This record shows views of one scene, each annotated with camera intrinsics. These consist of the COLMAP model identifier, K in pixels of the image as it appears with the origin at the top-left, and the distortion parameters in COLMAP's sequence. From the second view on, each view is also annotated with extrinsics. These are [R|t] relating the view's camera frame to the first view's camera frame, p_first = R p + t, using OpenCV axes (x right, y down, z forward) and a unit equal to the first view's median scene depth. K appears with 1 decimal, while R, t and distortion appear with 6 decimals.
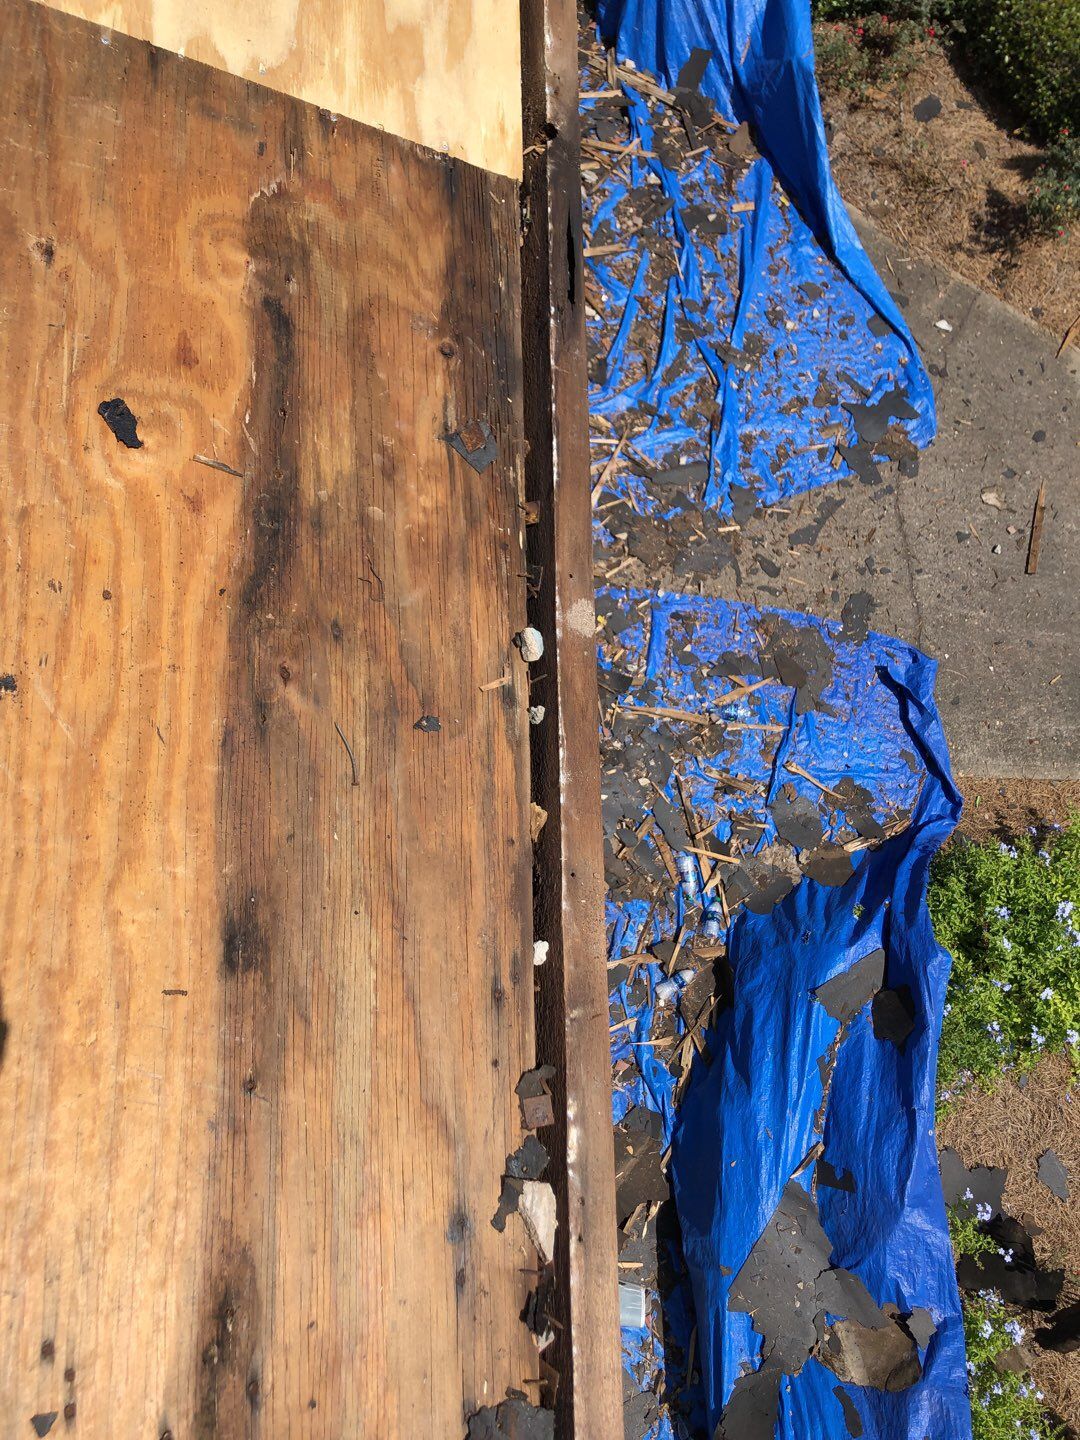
lens RADIAL K [[1104.3, 0, 540.0], [0, 1104.3, 720.0], [0, 0, 1]] dist [0.019656, -0.006090]
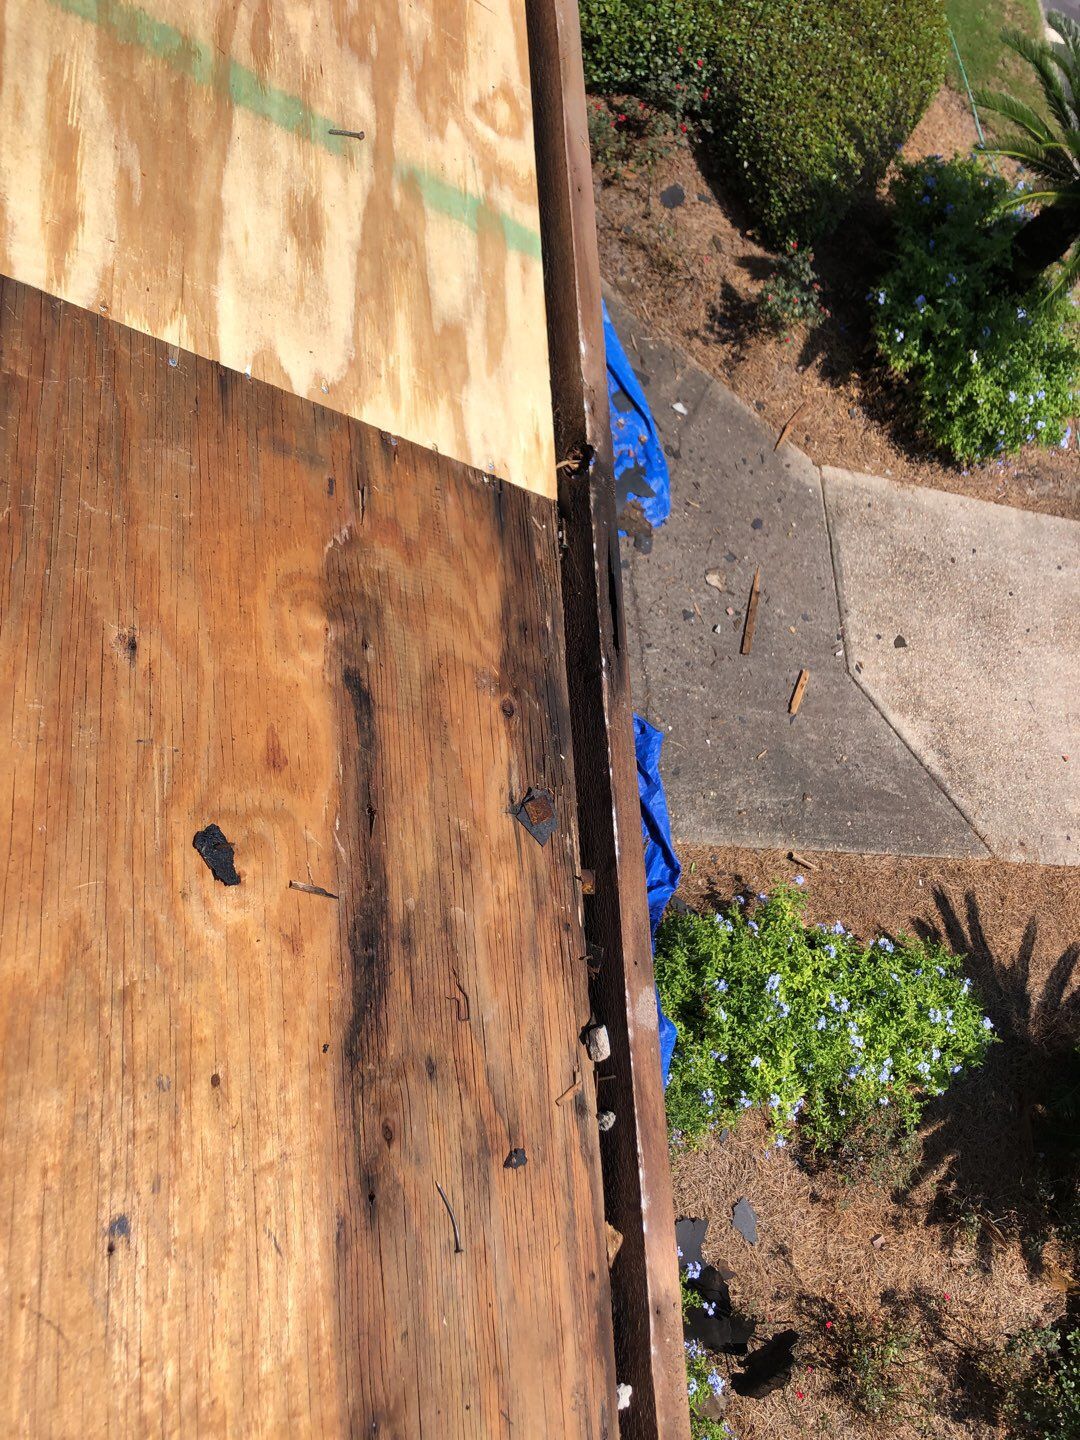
lens RADIAL K [[1108.5, 0, 537.1], [0, 1108.5, 759.3], [0, 0, 1]] dist [0.103656, -0.196434]
pose [[0.964656, 0.046342, 0.259405, -0.286891], [-0.049769, 0.998739, 0.006656, -0.282215], [-0.258770, -0.019331, 0.965746, 0.075084]]
